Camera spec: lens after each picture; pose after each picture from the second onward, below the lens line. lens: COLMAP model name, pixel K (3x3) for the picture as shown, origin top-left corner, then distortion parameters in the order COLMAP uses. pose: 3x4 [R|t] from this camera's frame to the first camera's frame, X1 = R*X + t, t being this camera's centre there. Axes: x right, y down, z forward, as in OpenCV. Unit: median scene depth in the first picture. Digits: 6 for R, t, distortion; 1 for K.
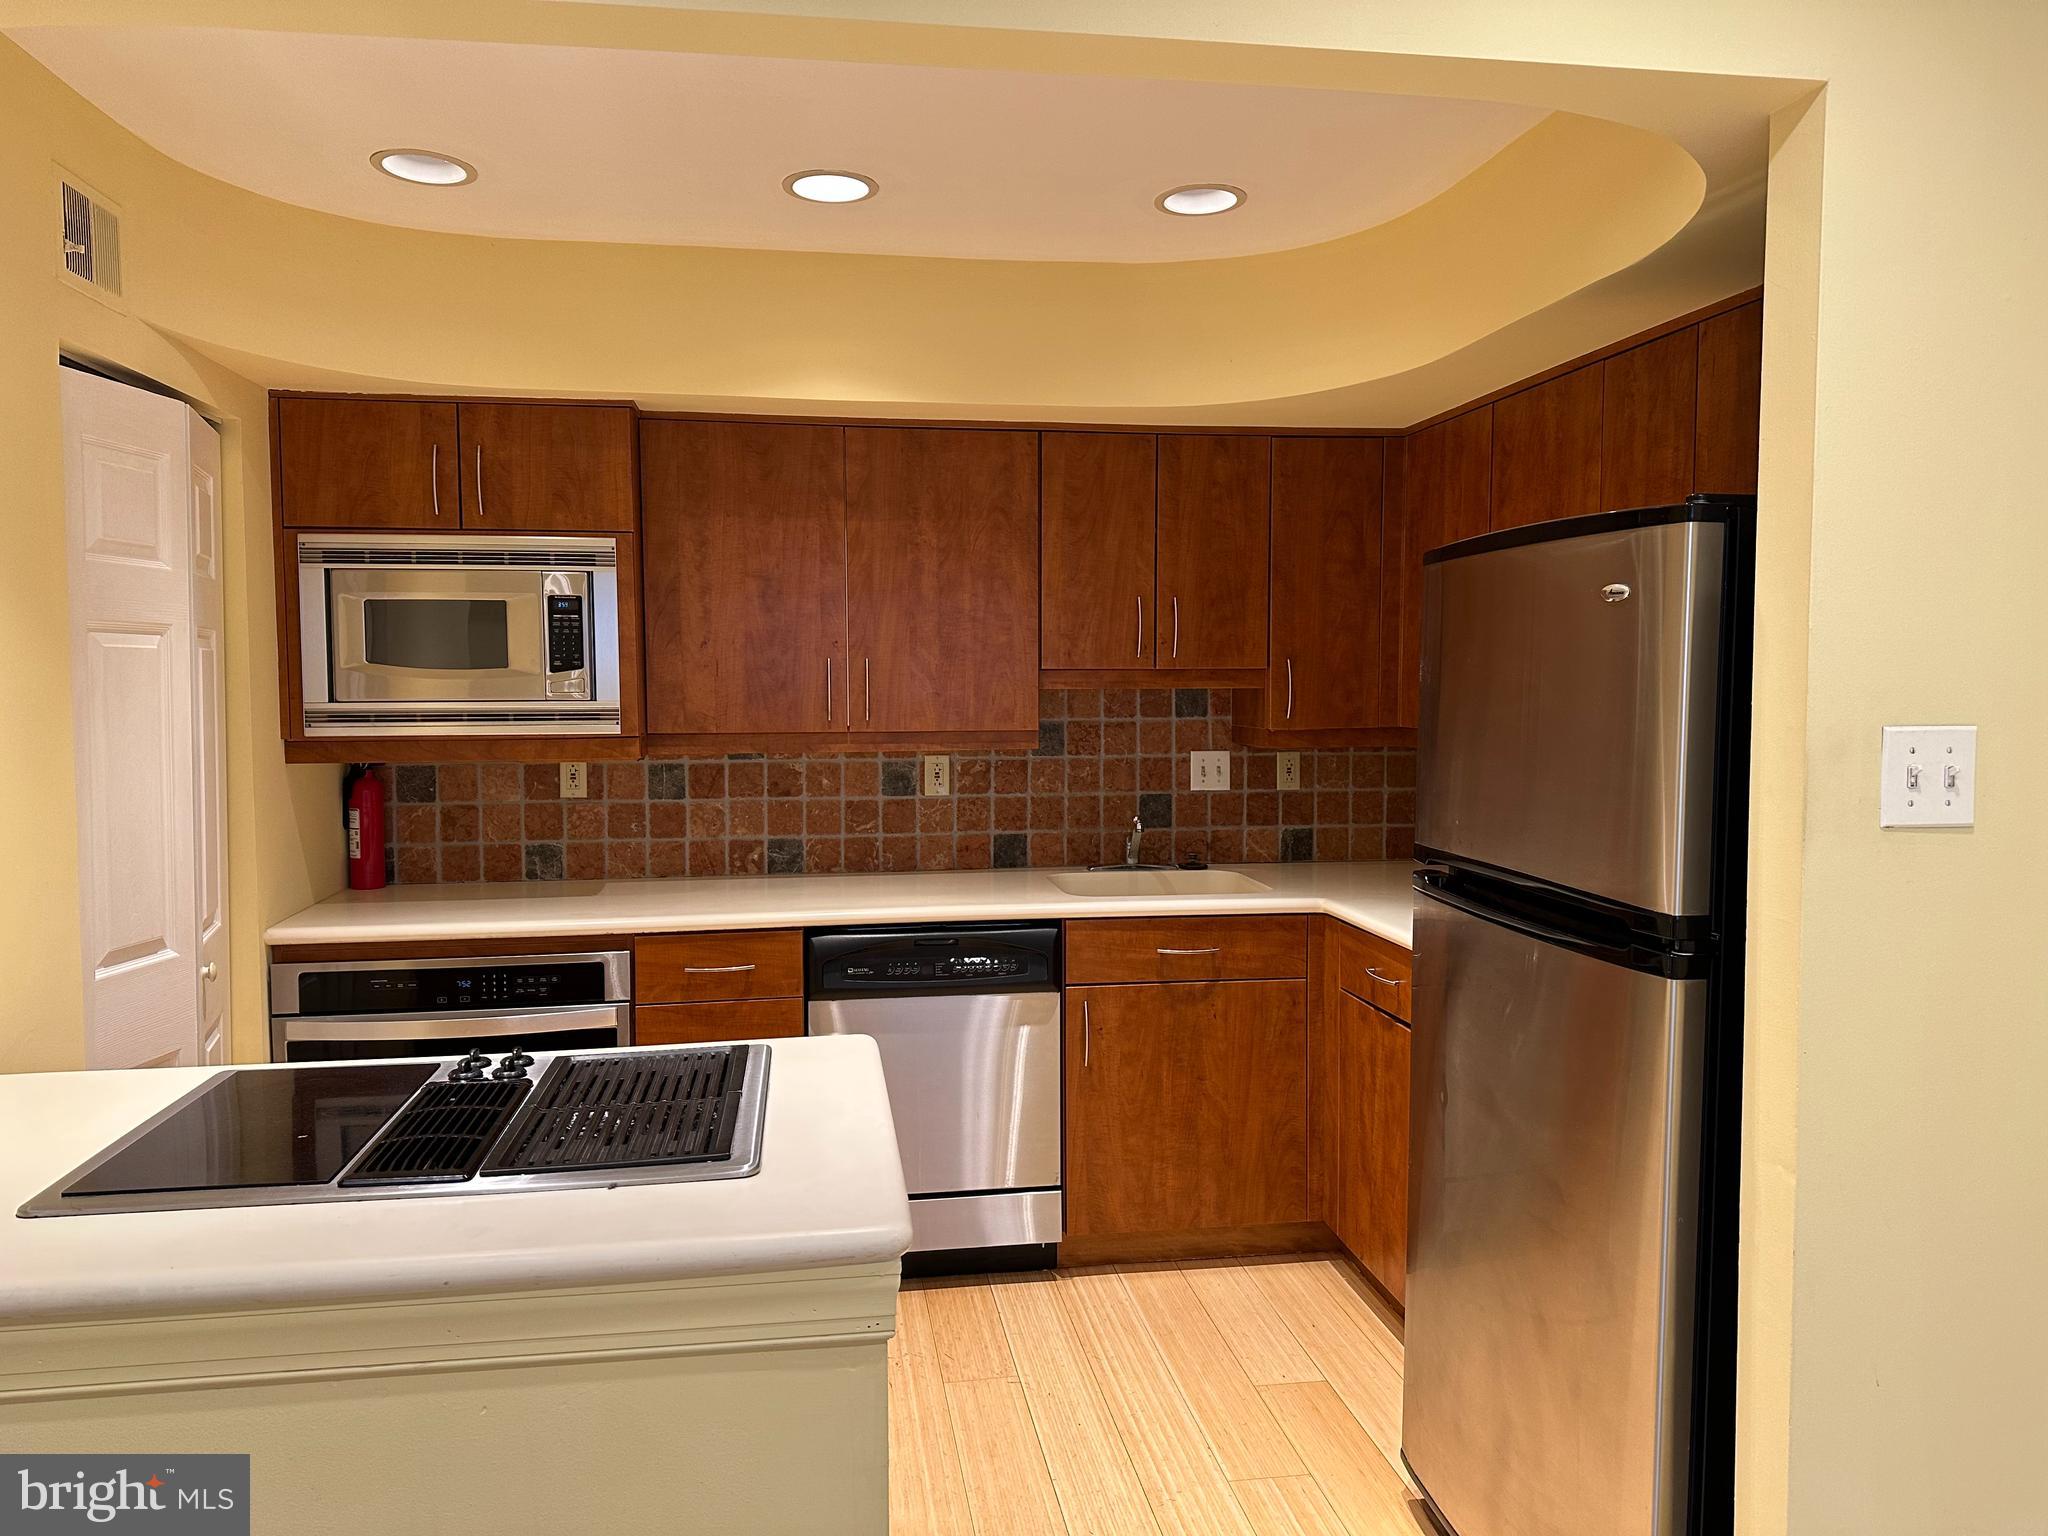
lens RADIAL K [[1428.5, 0, 1028.4], [0, 1428.5, 759.2], [0, 0, 1]] dist [0.142235, -0.234142]
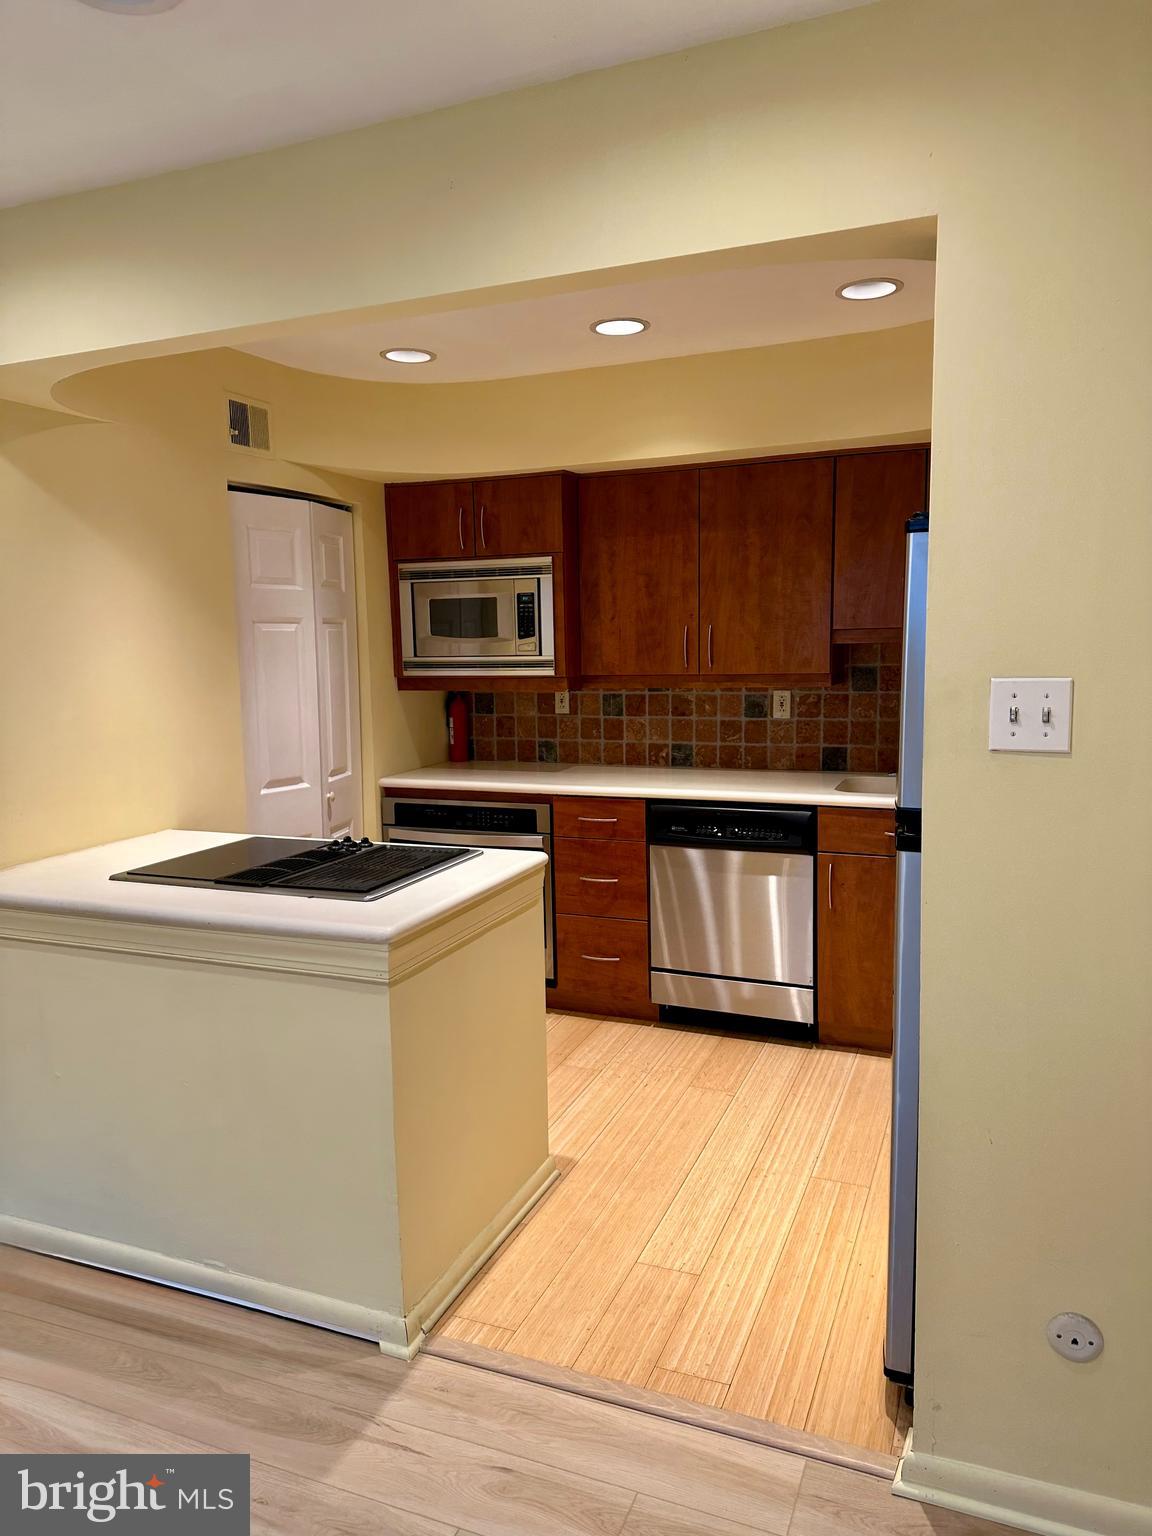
lens RADIAL K [[1071.4, 0, 576.0], [0, 1071.4, 768.0], [0, 0, 1]] dist [0.142235, -0.234142]
pose [[0.851461, 0.050699, -0.521961, 0.365175], [-0.013072, 0.997058, 0.075521, -0.004400], [0.524254, -0.057480, 0.849620, -0.042286]]
